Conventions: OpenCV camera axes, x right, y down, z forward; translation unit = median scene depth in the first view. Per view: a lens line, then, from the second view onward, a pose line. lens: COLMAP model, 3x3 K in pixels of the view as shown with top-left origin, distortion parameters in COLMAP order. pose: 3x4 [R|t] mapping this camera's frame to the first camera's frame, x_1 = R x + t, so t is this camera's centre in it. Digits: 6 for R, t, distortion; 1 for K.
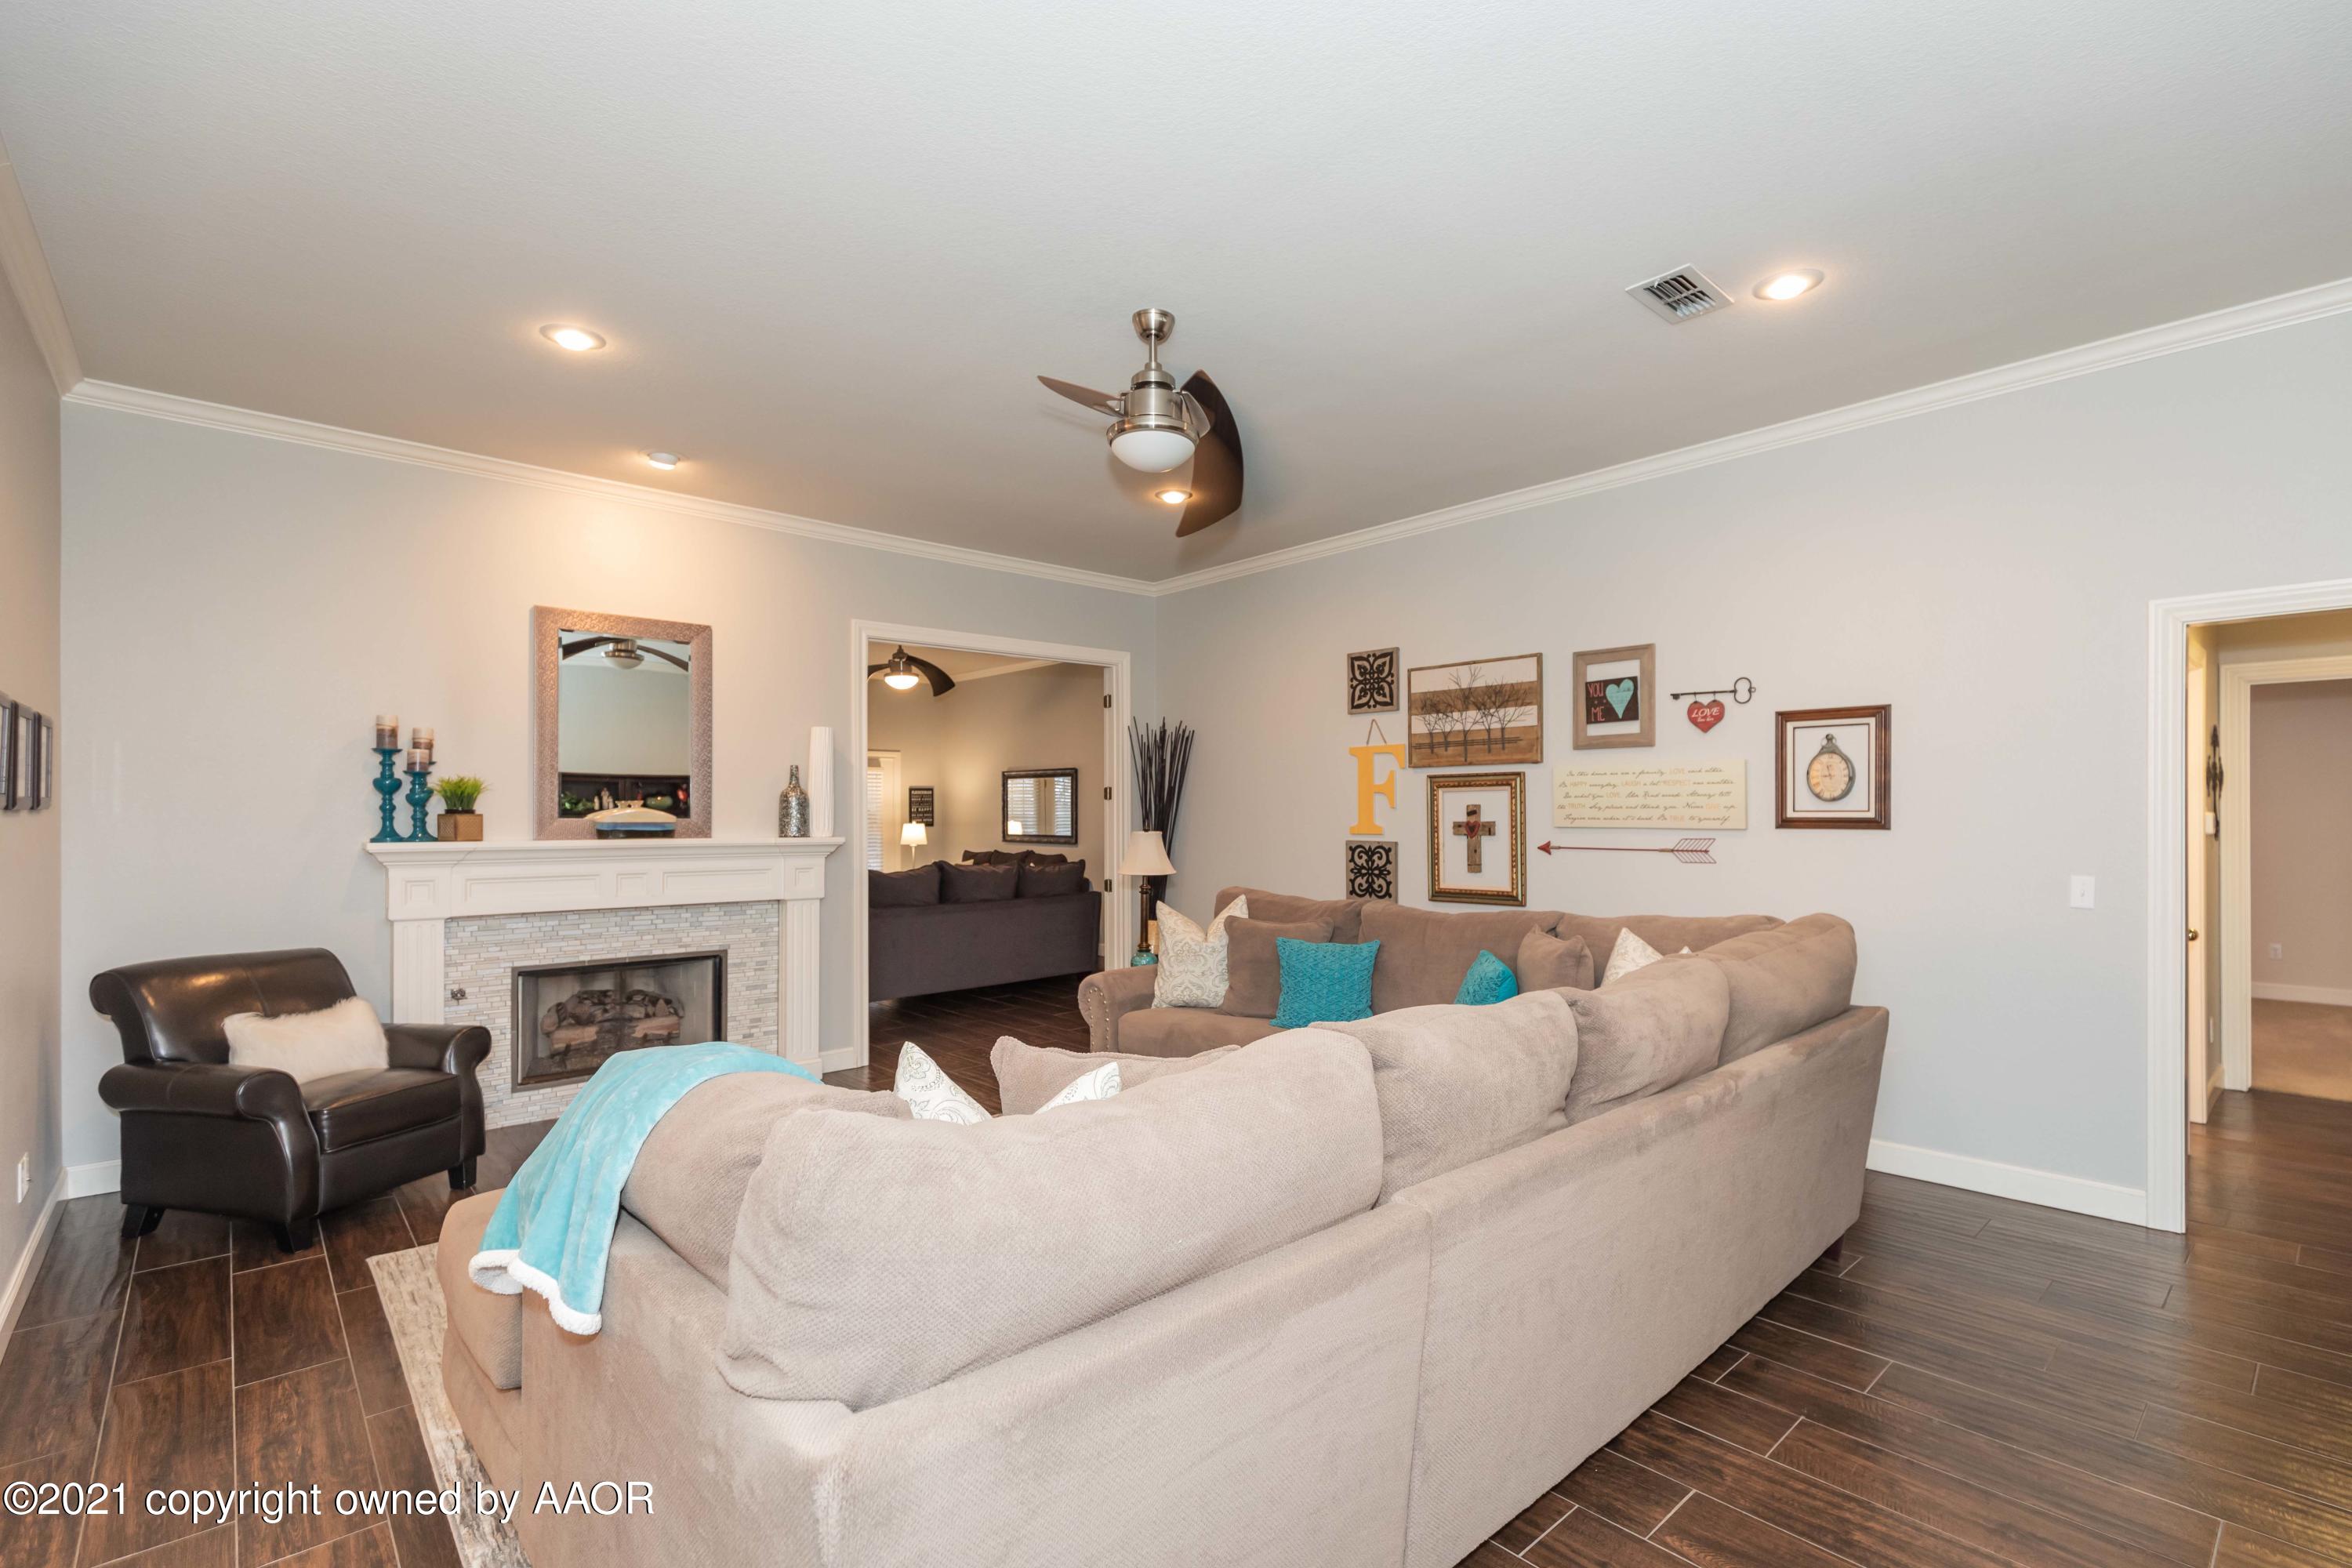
lens RADIAL K [[1057.7, 0, 1178.0], [0, 1057.7, 809.3], [0, 0, 1]] dist [0.011480, -0.002151]
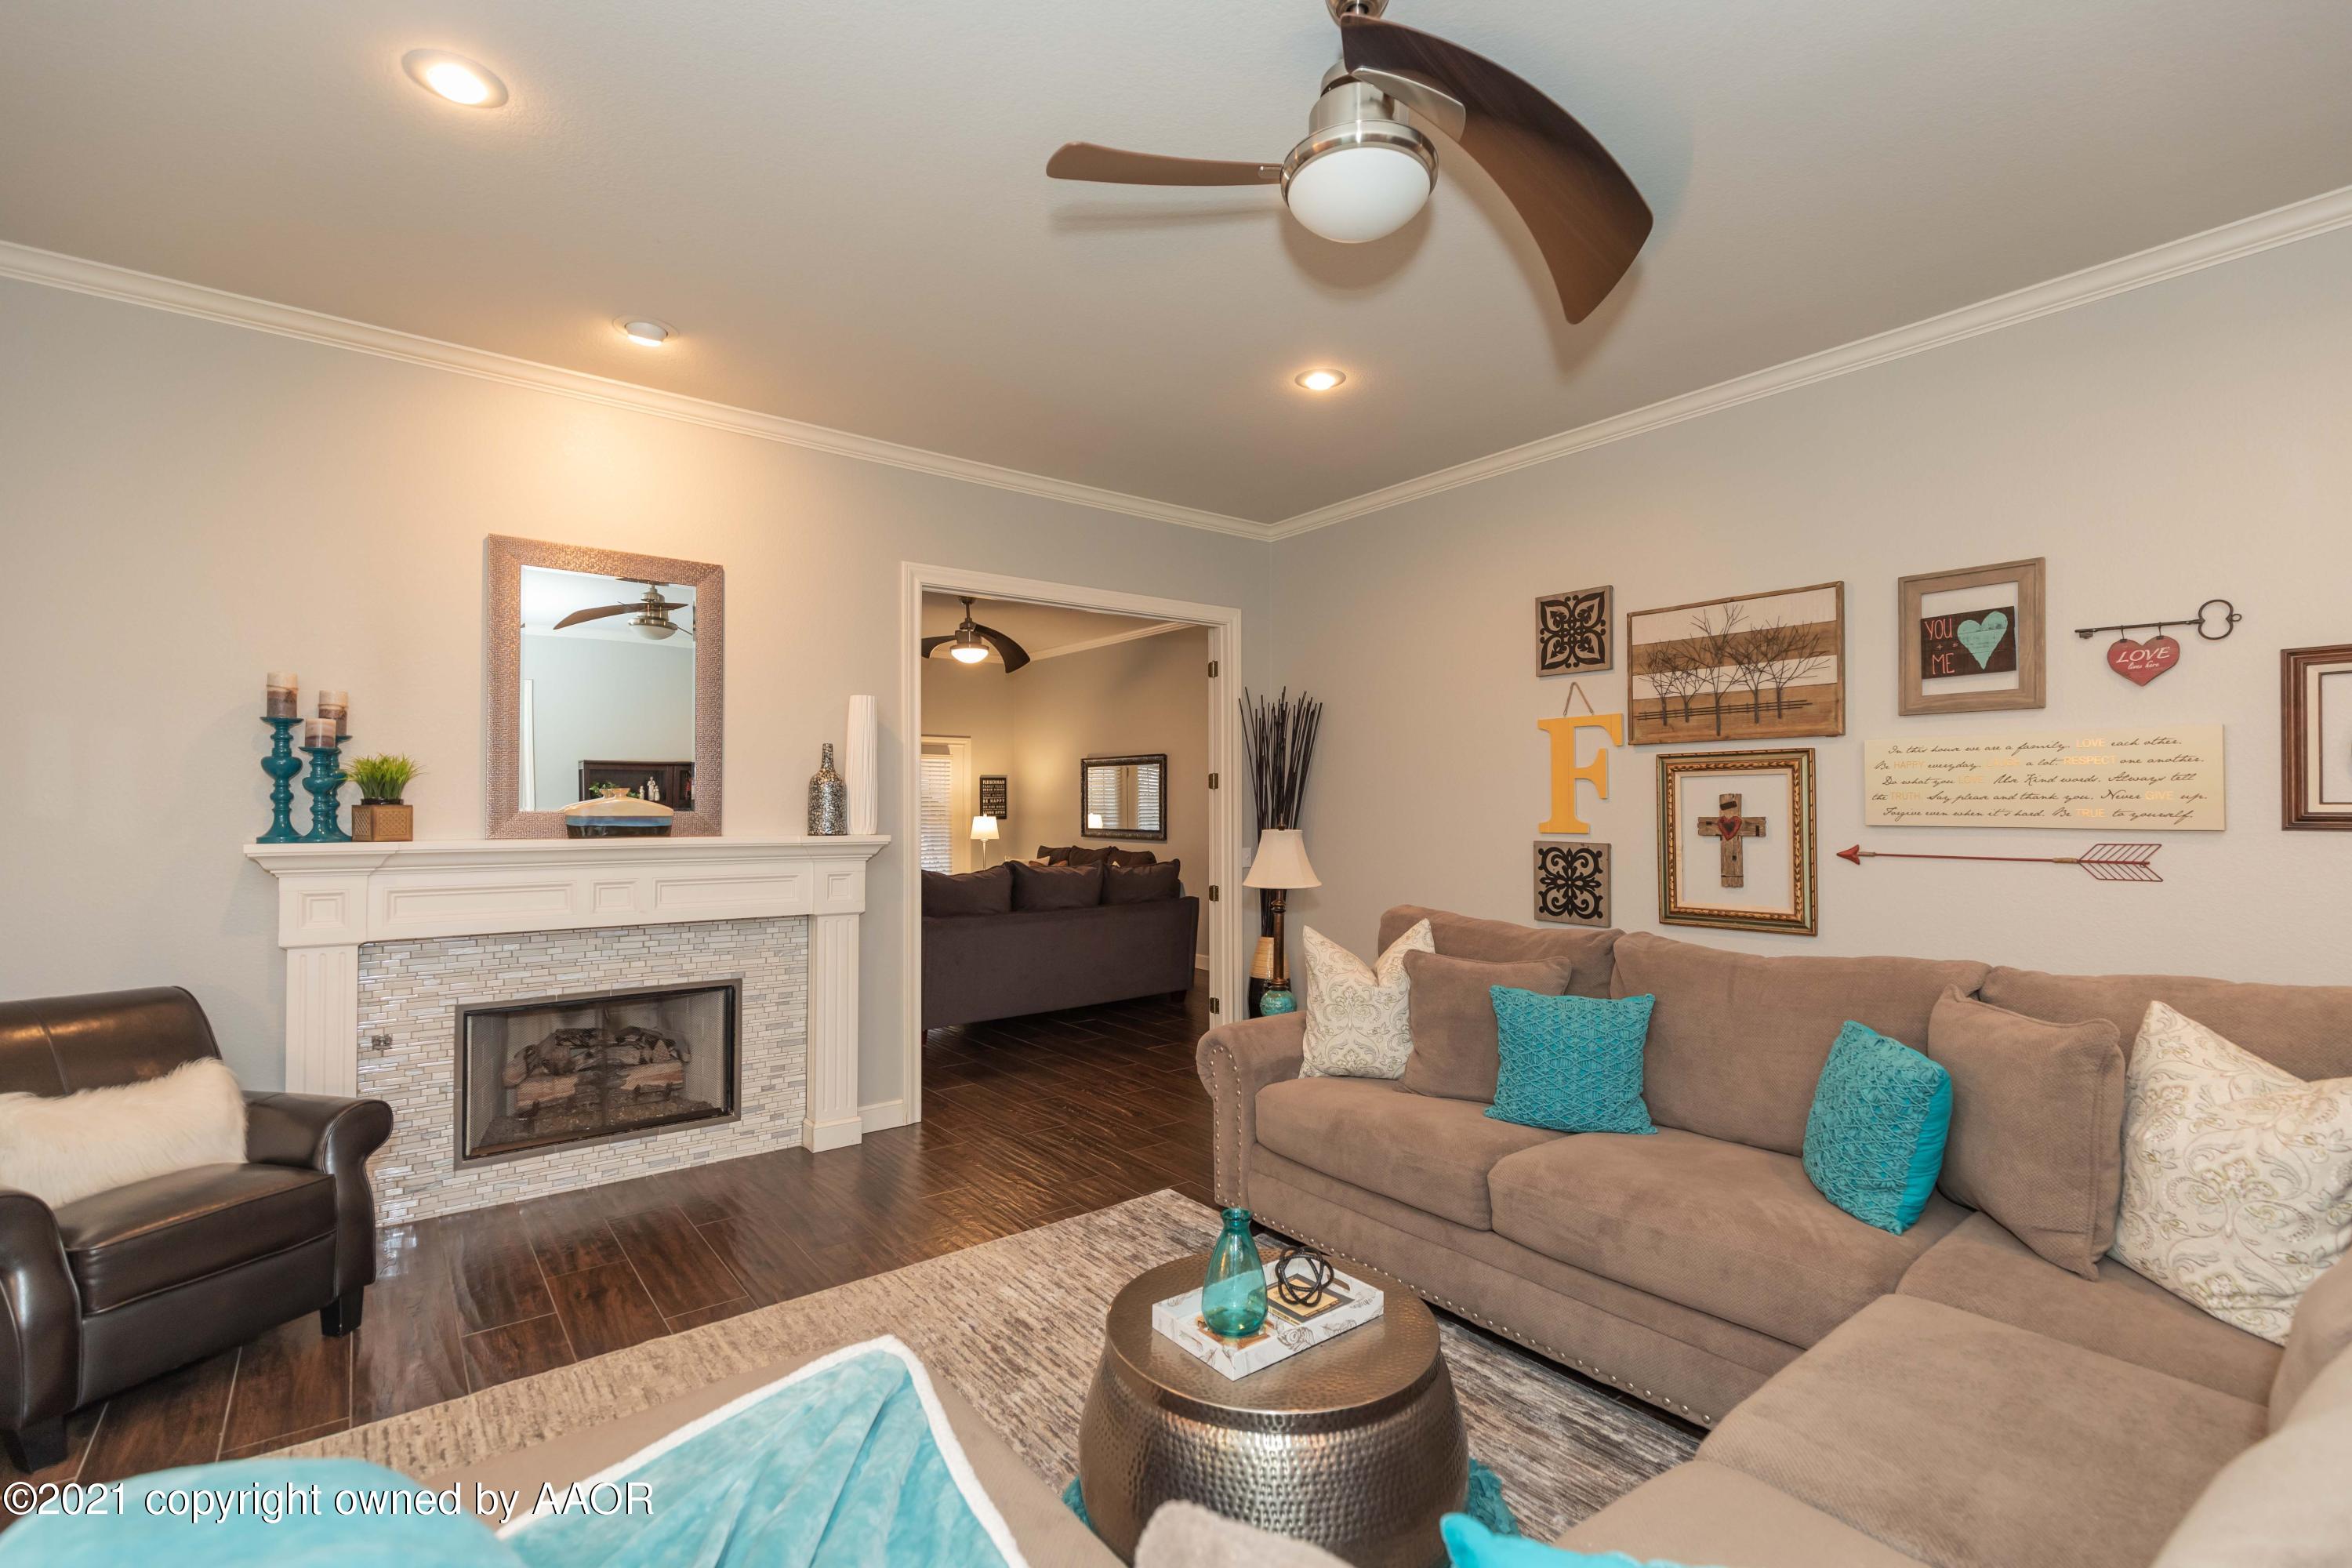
lens RADIAL K [[1057.7, 0, 1176.7], [0, 1057.7, 795.6], [0, 0, 1]] dist [0.011480, -0.002151]
pose [[0.997639, 0.000831, -0.068676, -0.054362], [-0.001212, 0.999984, -0.005510, 0.001025], [0.068671, 0.005580, 0.997624, 0.256639]]
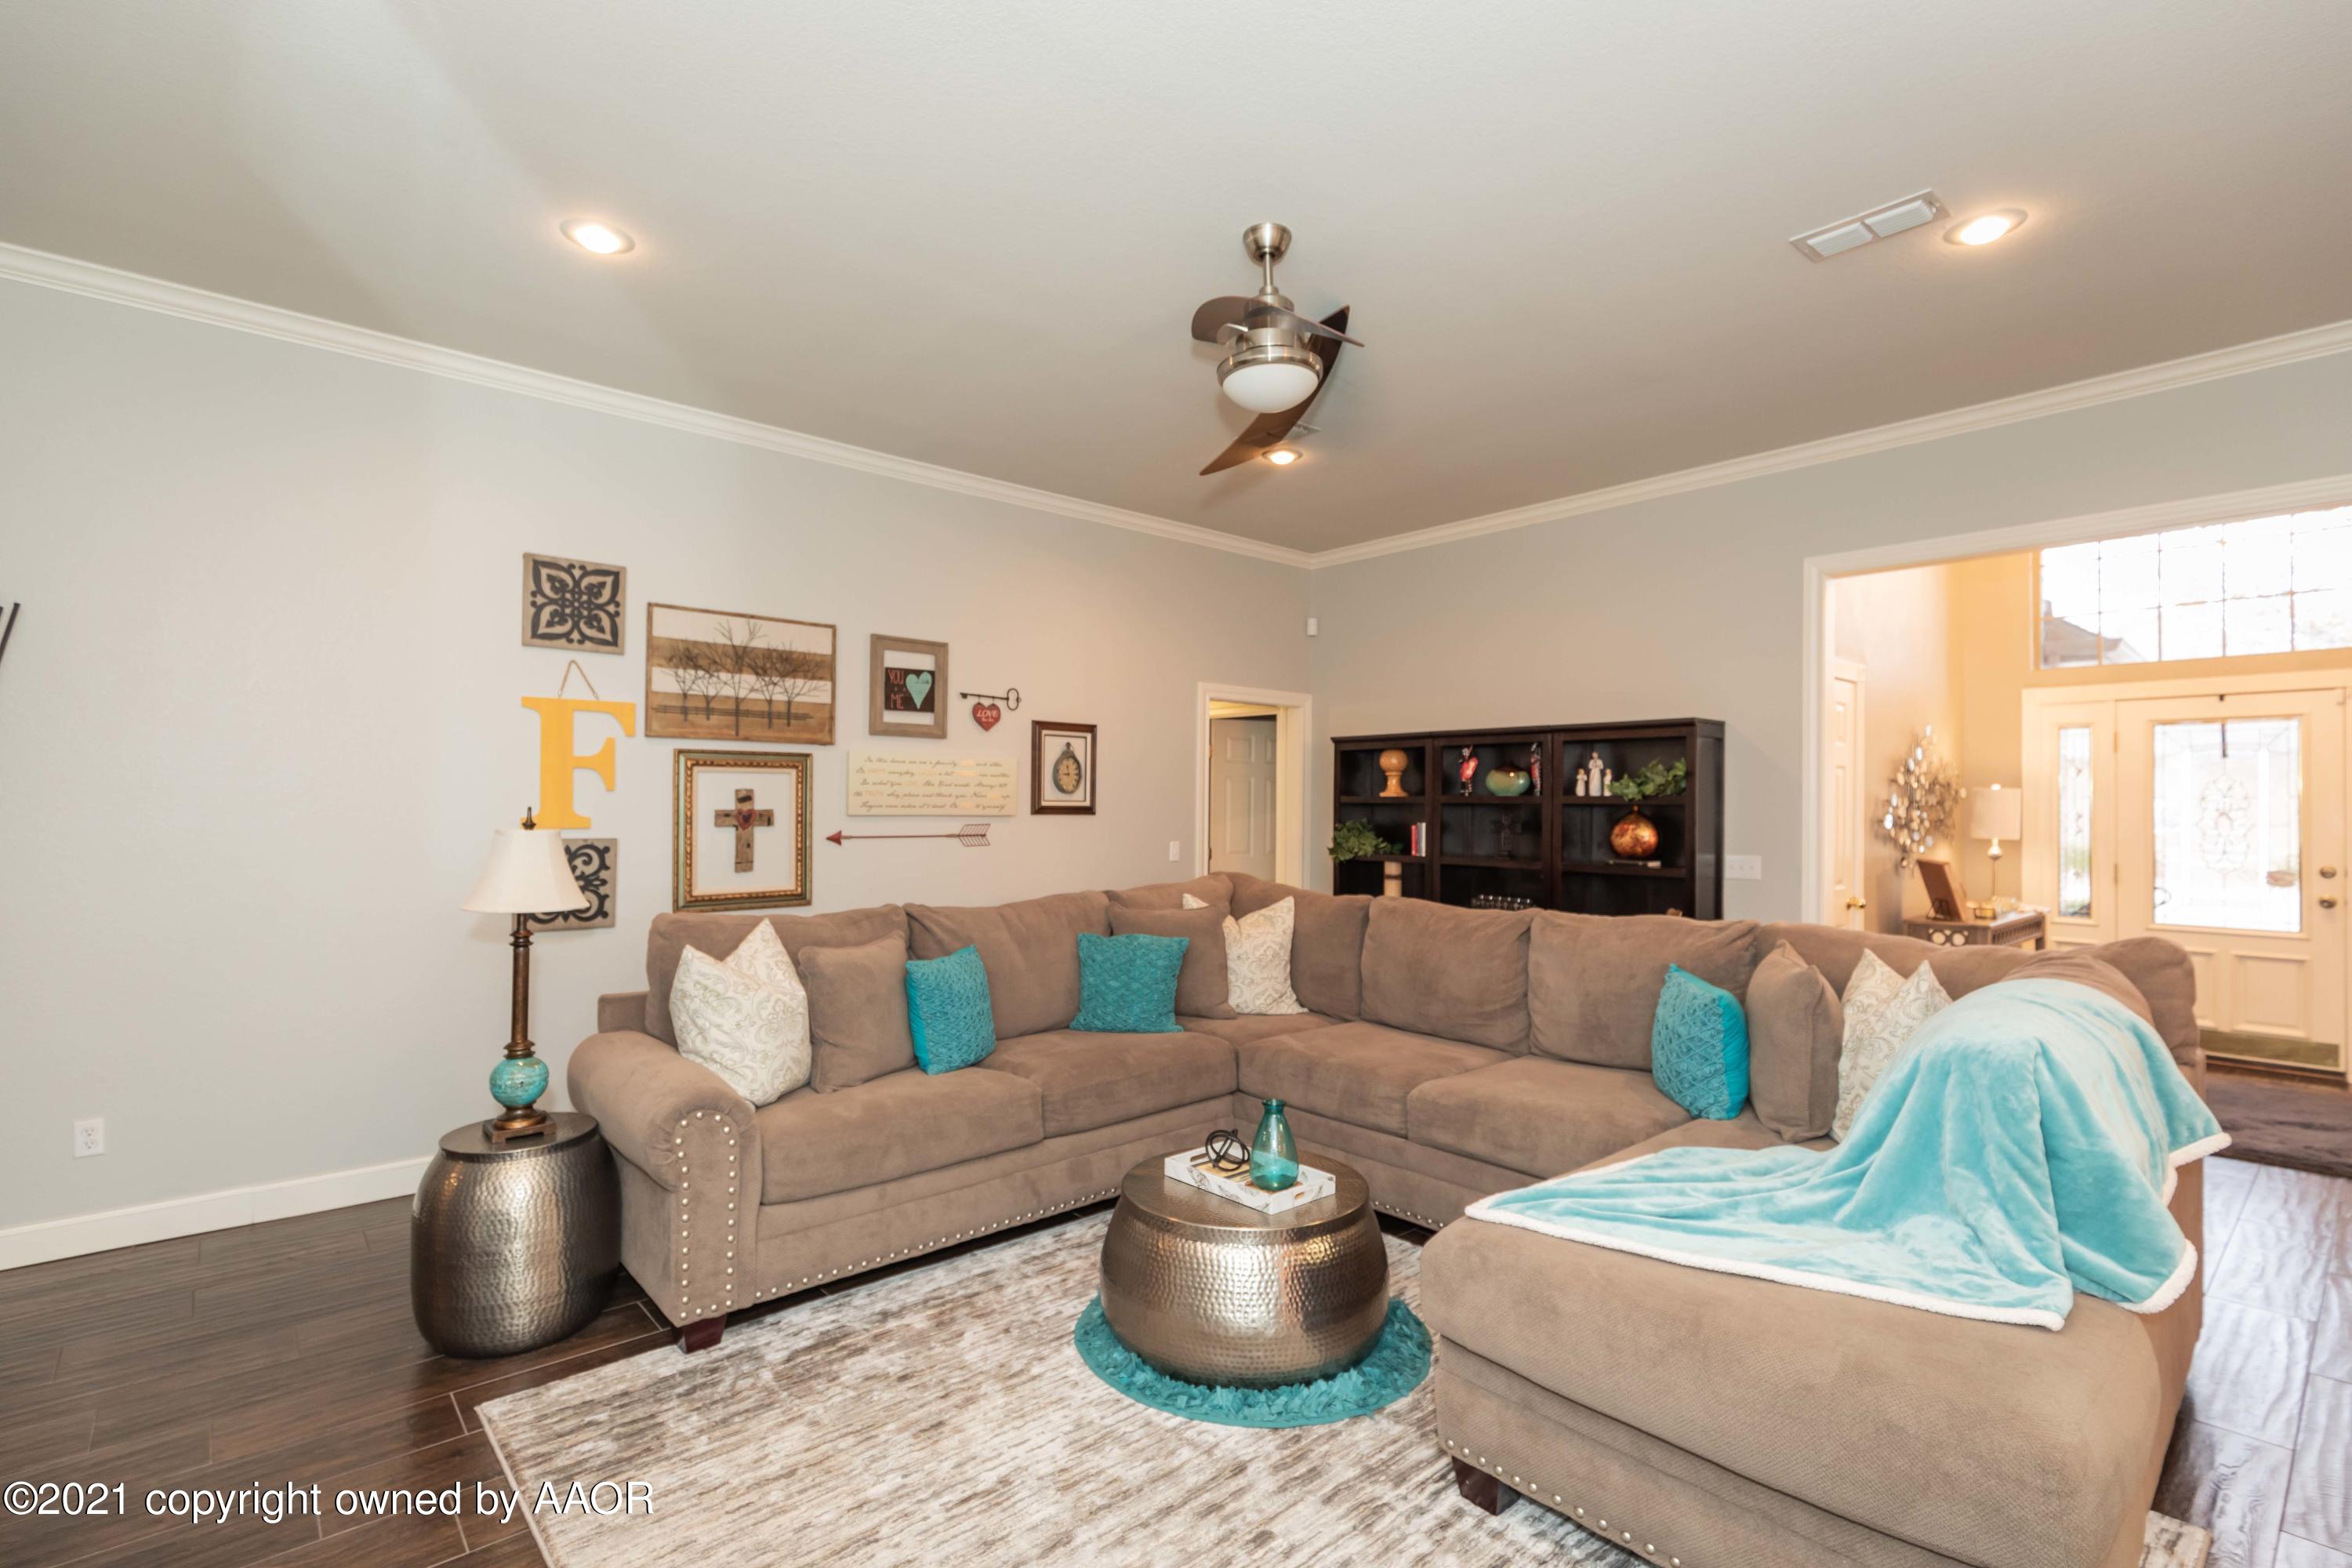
lens RADIAL K [[1104.3, 0, 1190.0], [0, 1104.3, 787.1], [0, 0, 1]] dist [0.013103, -0.000530]
pose [[-0.010828, 0.018952, 0.999762, -0.611762], [-0.010915, 0.999759, -0.019070, 0.007155], [-0.999882, -0.011119, -0.010618, 0.699234]]
